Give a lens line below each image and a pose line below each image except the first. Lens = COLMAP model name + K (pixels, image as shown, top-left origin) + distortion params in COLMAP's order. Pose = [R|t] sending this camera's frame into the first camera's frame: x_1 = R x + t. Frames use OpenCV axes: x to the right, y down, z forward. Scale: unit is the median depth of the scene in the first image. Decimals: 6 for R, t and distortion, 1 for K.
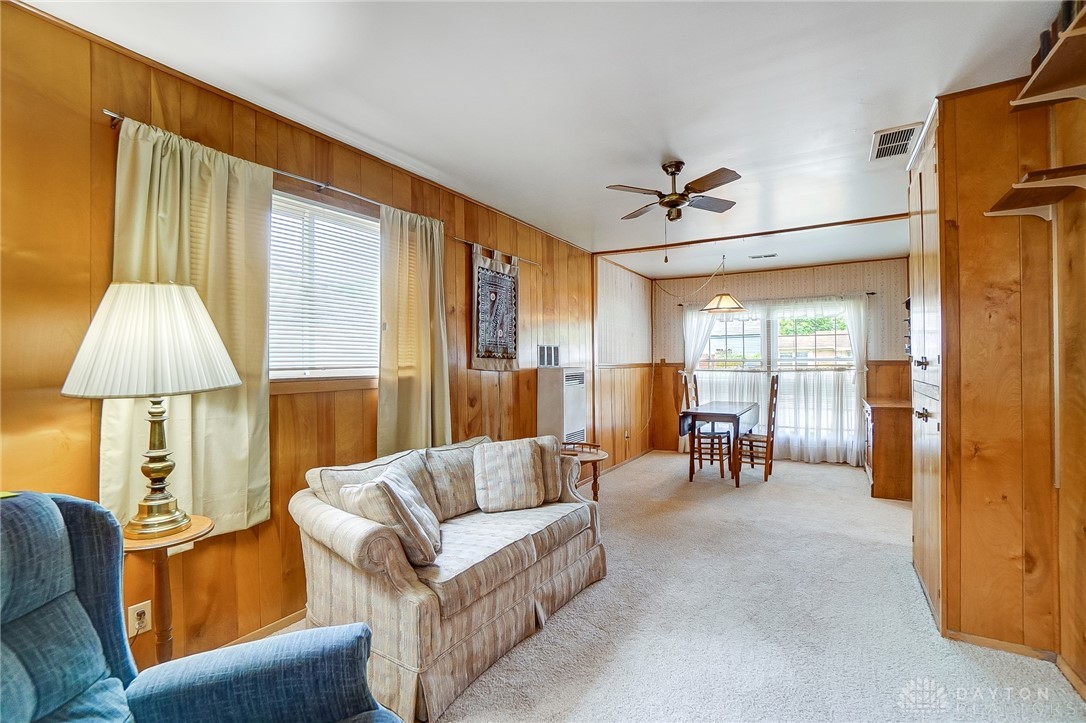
lens RADIAL K [[496.1, 0, 543.0], [0, 496.1, 361.5], [0, 0, 1]] dist [-0.061222, 0.022155]
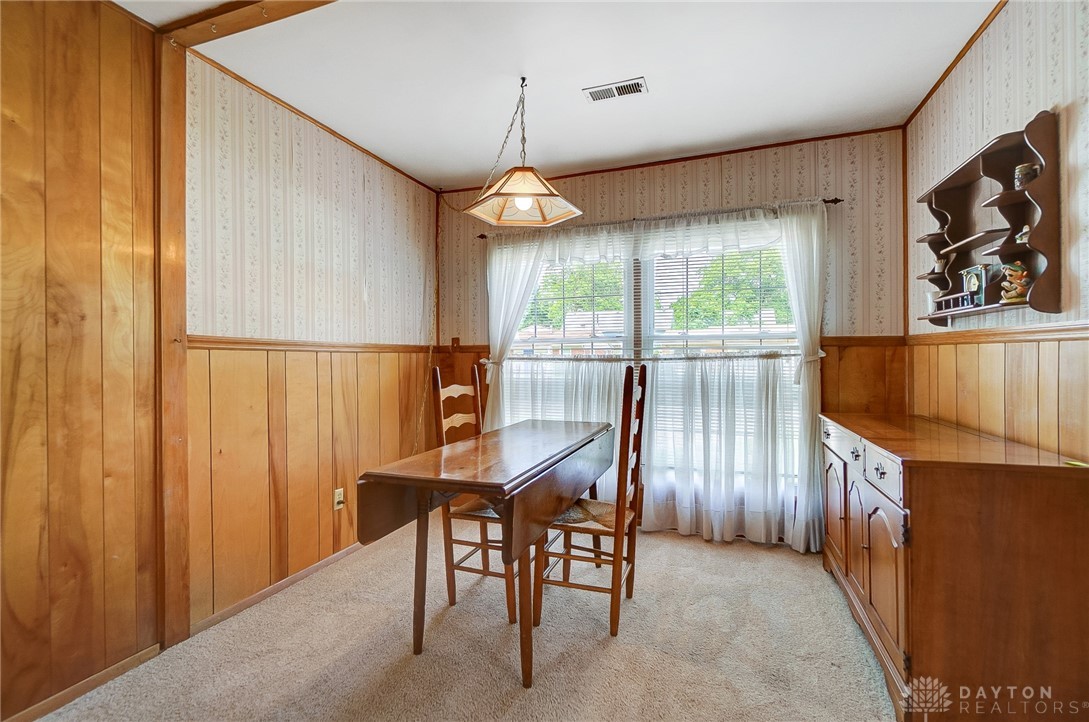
lens RADIAL K [[484.2, 0, 544.5], [0, 484.2, 361.0], [0, 0, 1]] dist [-0.000212, -0.001206]
pose [[0.982023, -0.001251, 0.188758, 0.283535], [-0.000458, 0.999959, 0.009007, 0.017981], [-0.188762, -0.008931, 0.981982, 0.545647]]
